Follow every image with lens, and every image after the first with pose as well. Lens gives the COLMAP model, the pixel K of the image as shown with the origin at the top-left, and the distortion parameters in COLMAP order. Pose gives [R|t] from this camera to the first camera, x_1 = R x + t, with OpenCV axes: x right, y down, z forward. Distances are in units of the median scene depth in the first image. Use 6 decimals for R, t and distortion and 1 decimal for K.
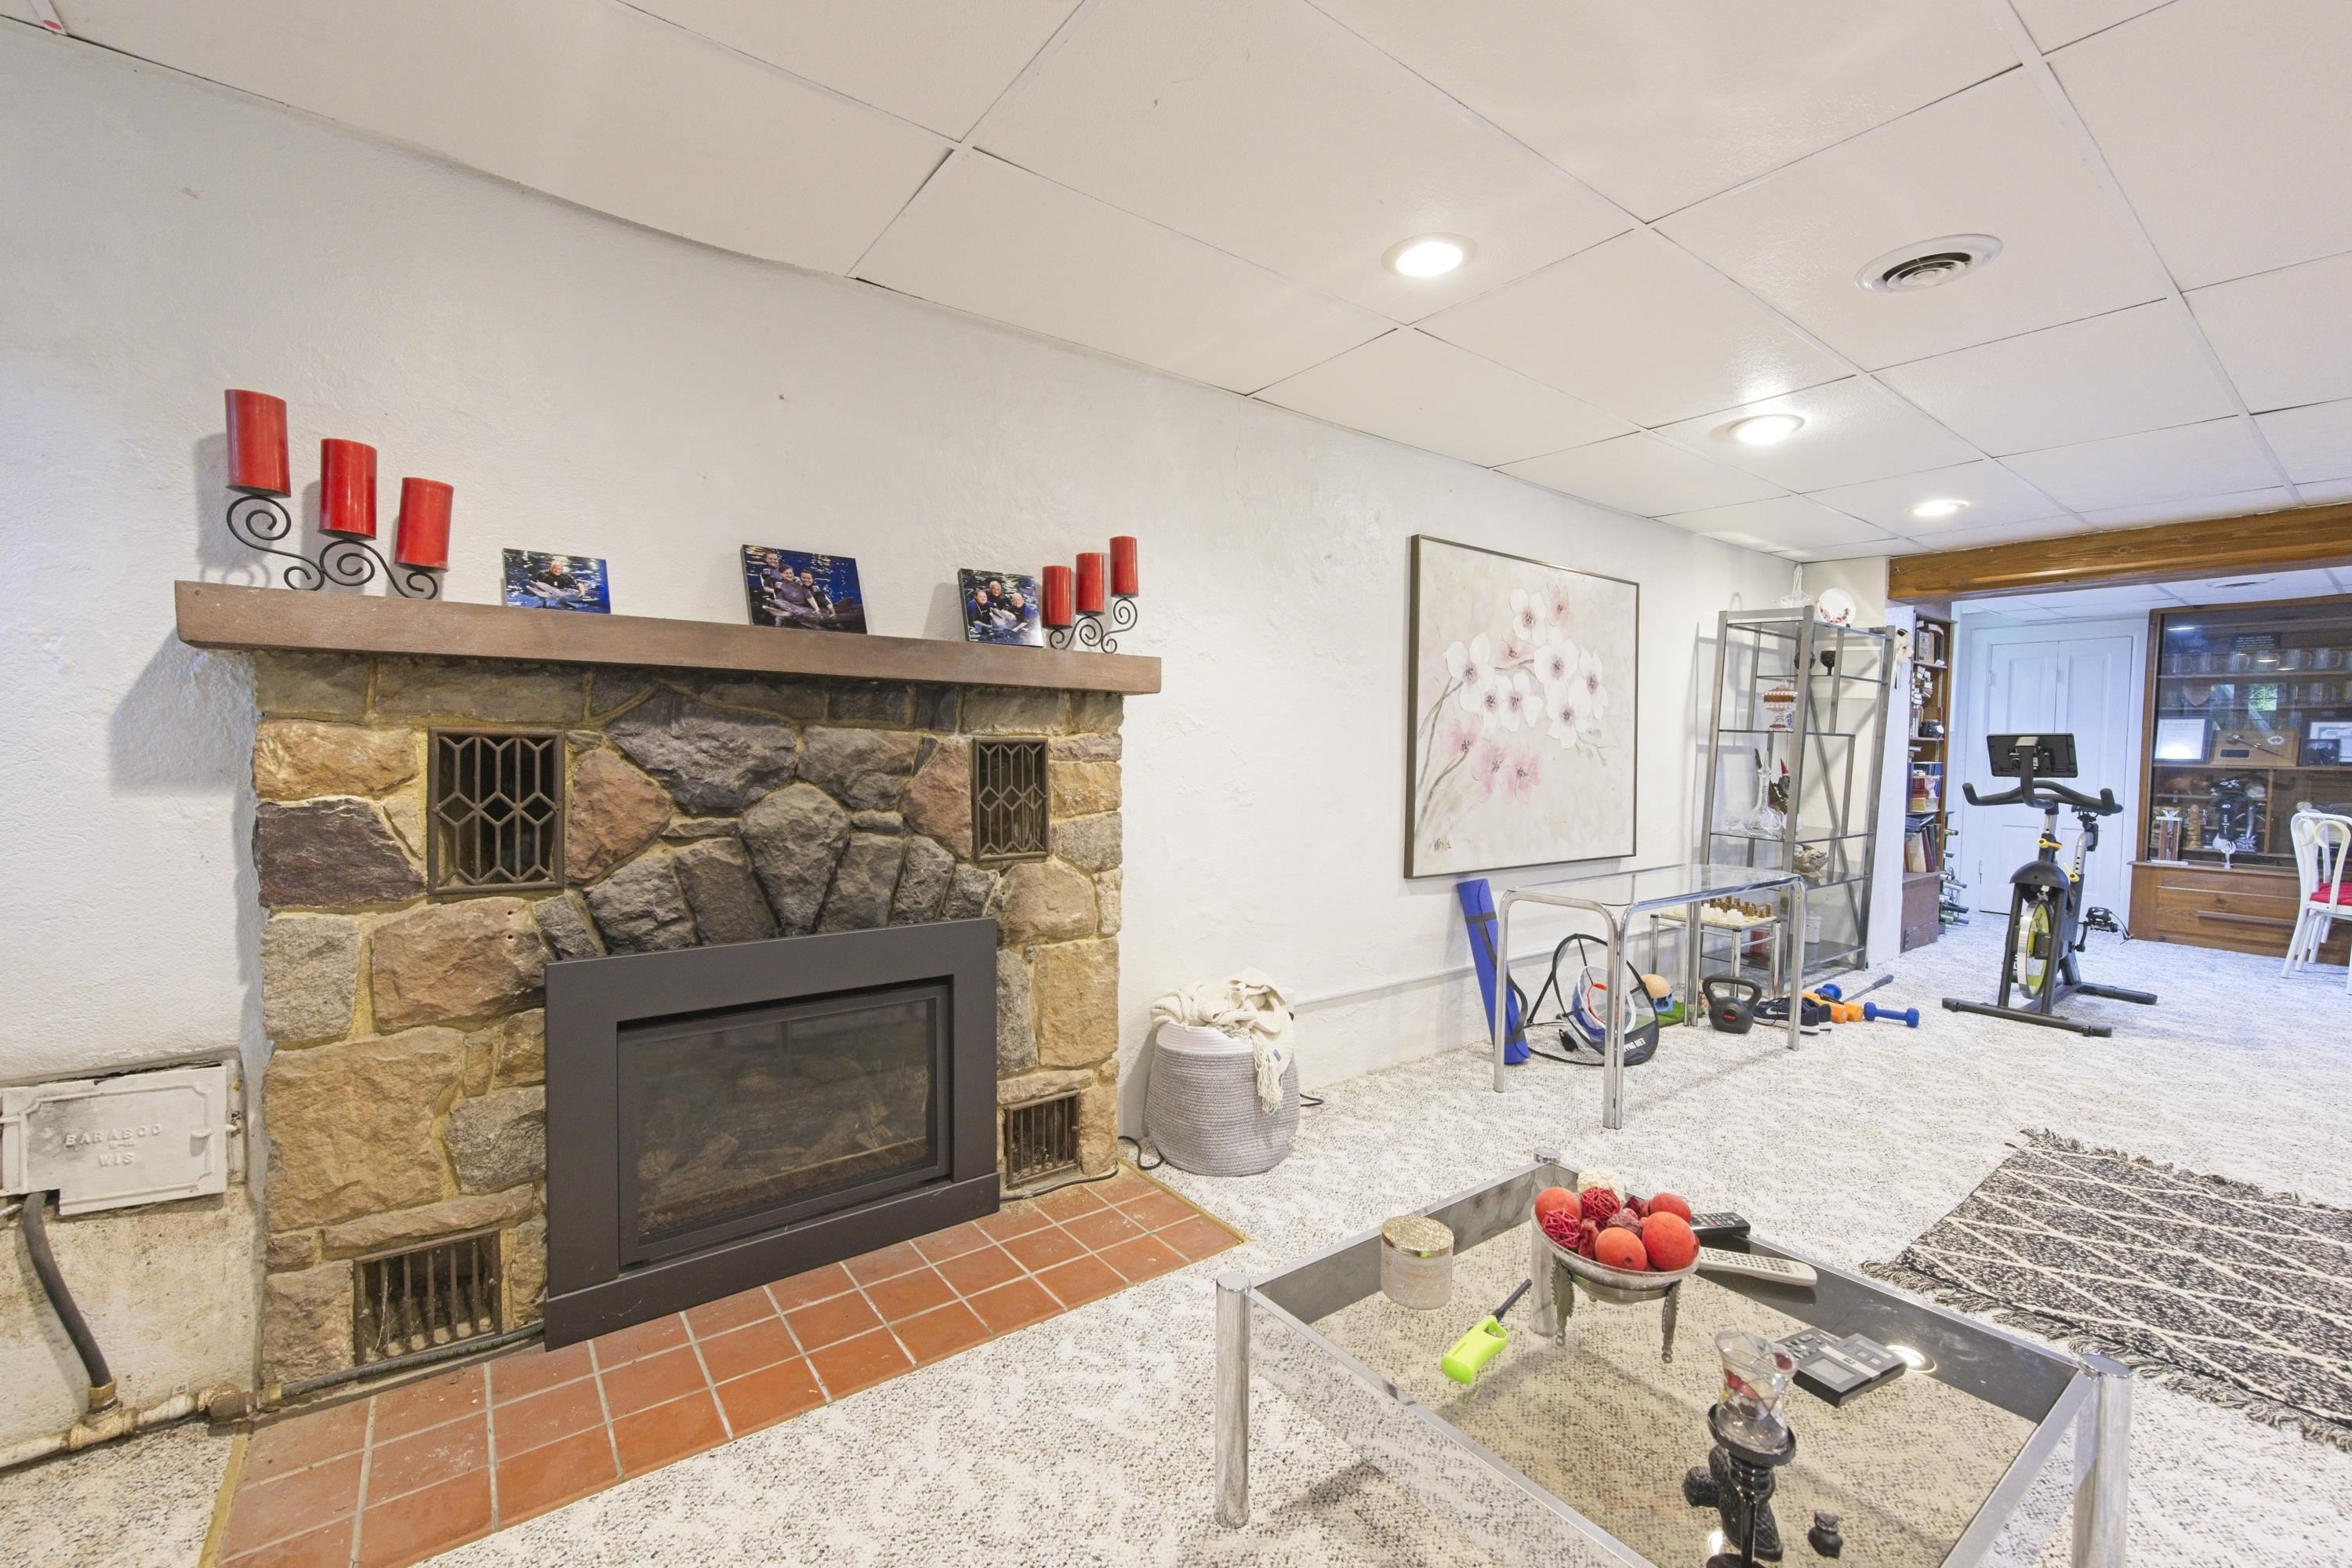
lens RADIAL K [[964.9, 0, 1176.0], [0, 964.9, 784.0], [0, 0, 1]] dist [0.001193, 0.000060]
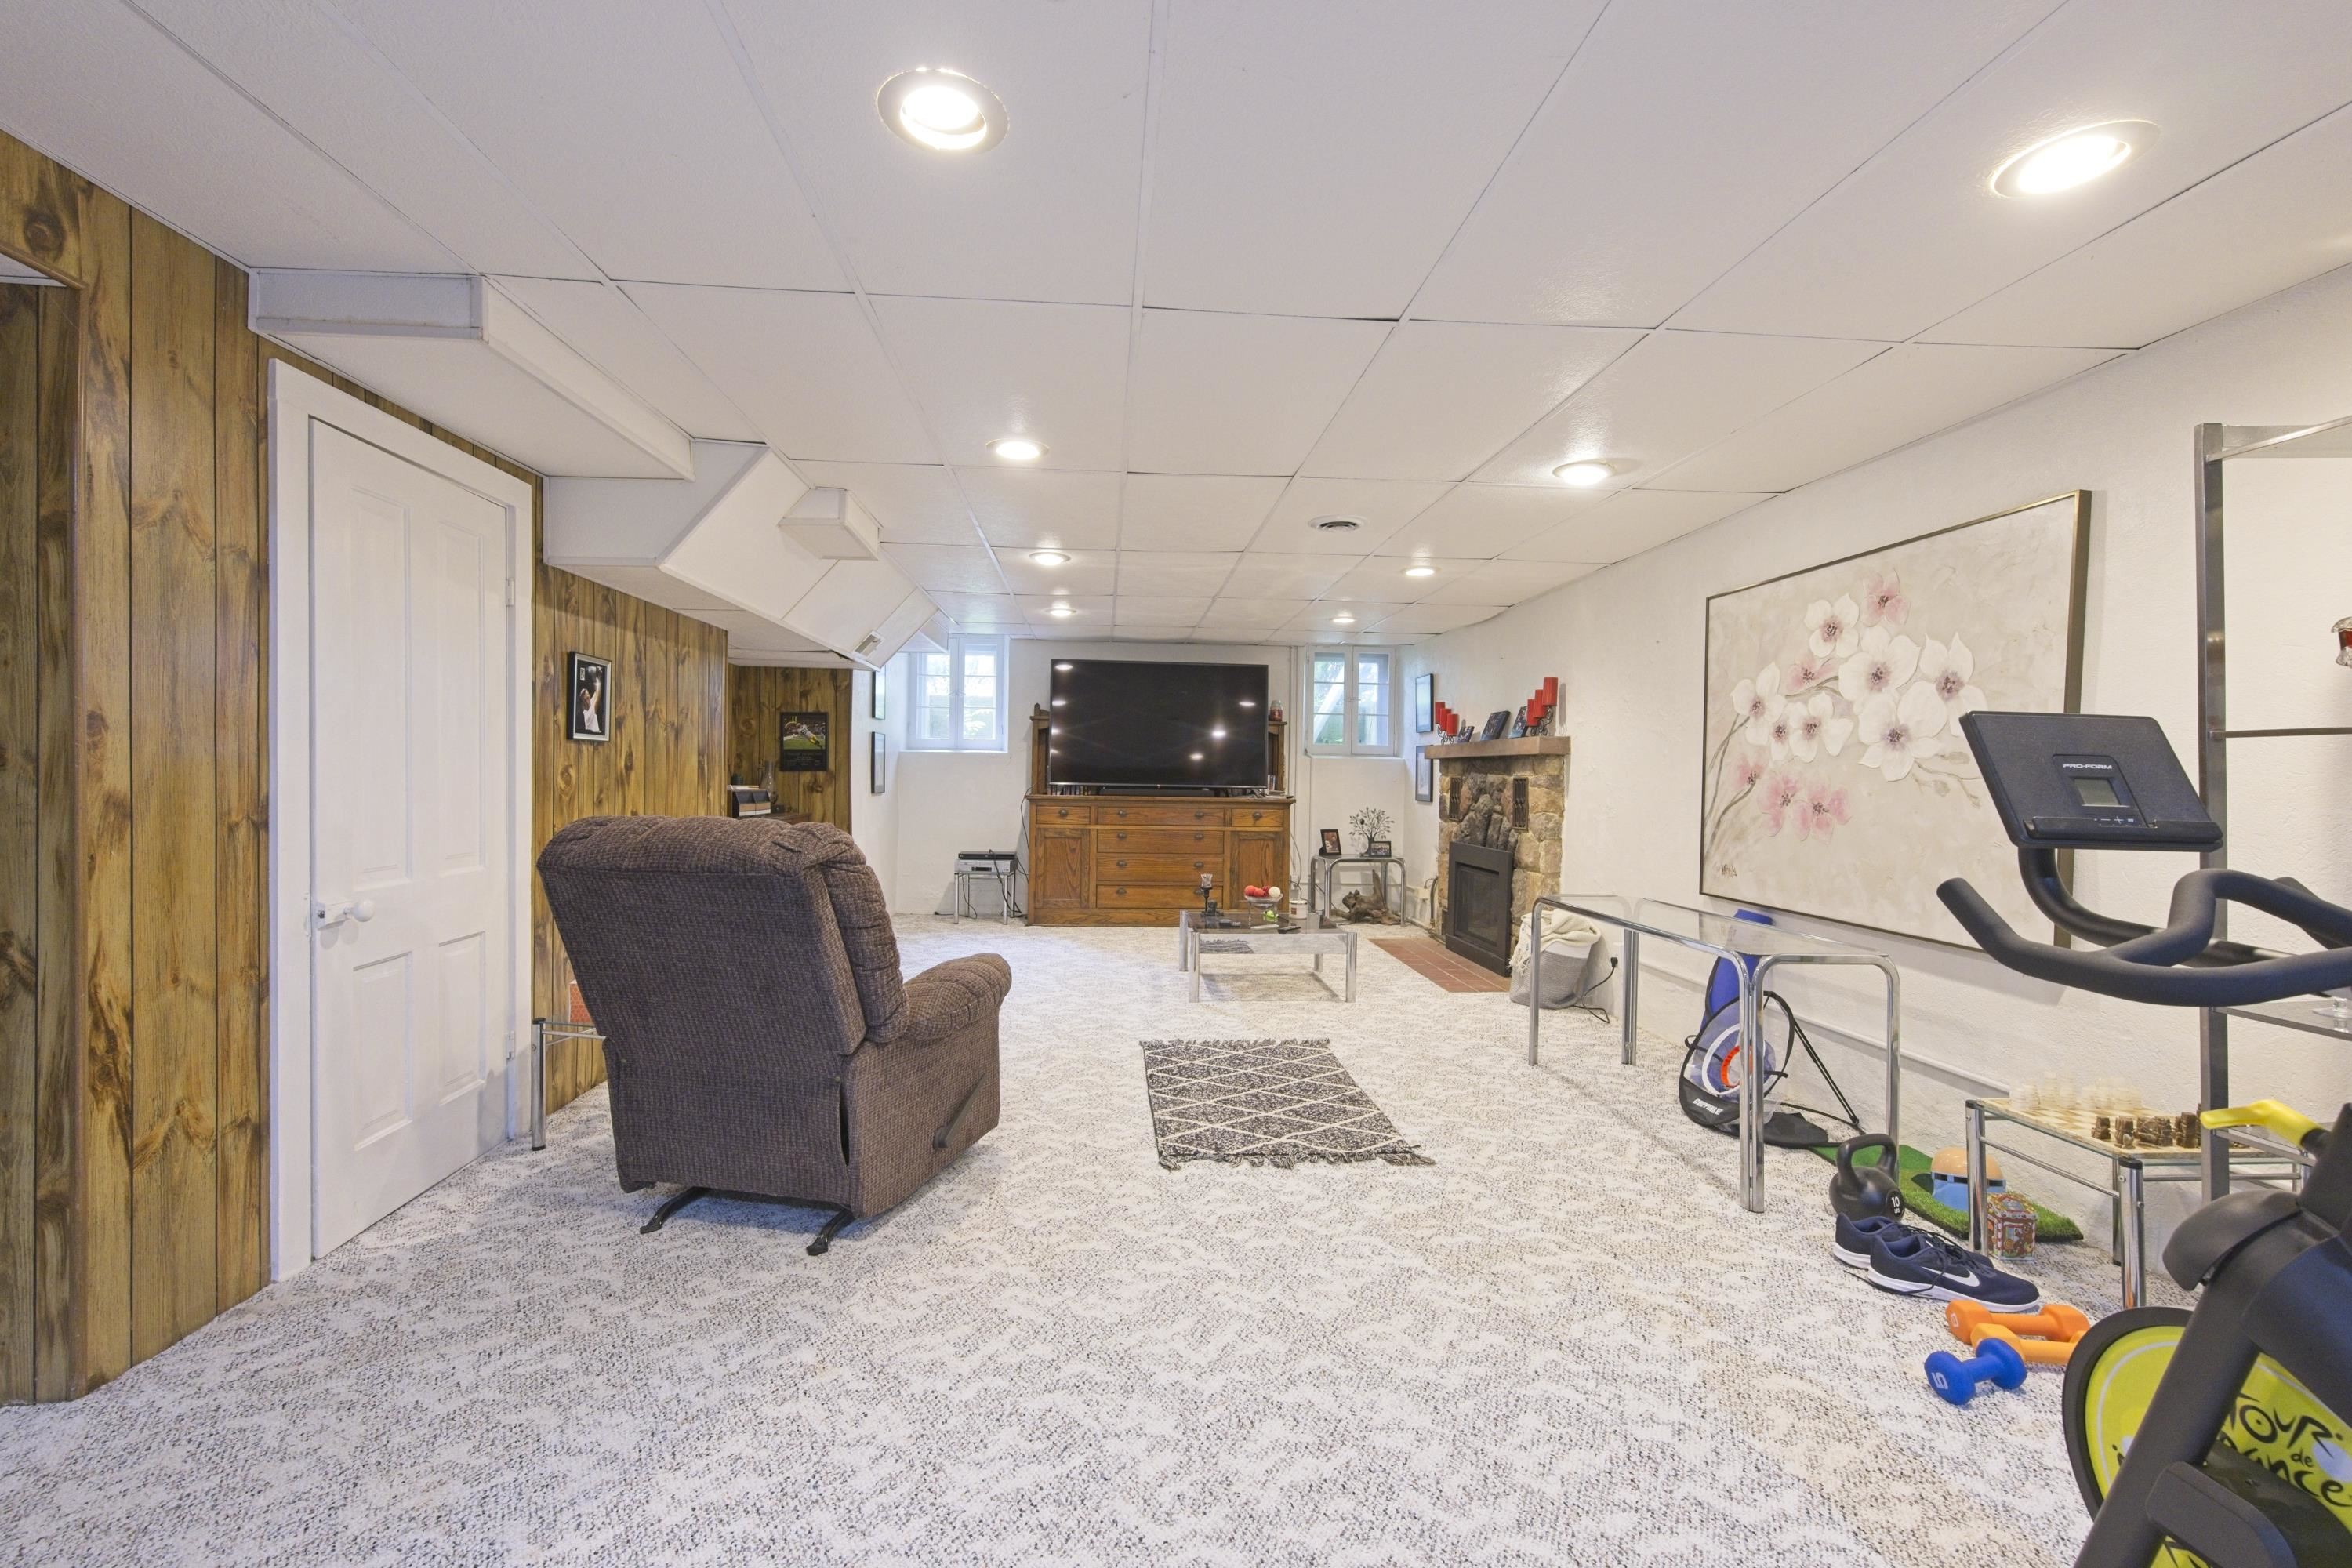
lens RADIAL K [[964.9, 0, 1176.0], [0, 964.9, 784.0], [0, 0, 1]] dist [0.001193, 0.000060]
pose [[-0.536849, -0.010461, -0.843613, 1.472698], [-0.048668, 0.998642, 0.018588, -0.022845], [0.842273, 0.051036, -0.536629, 1.025454]]
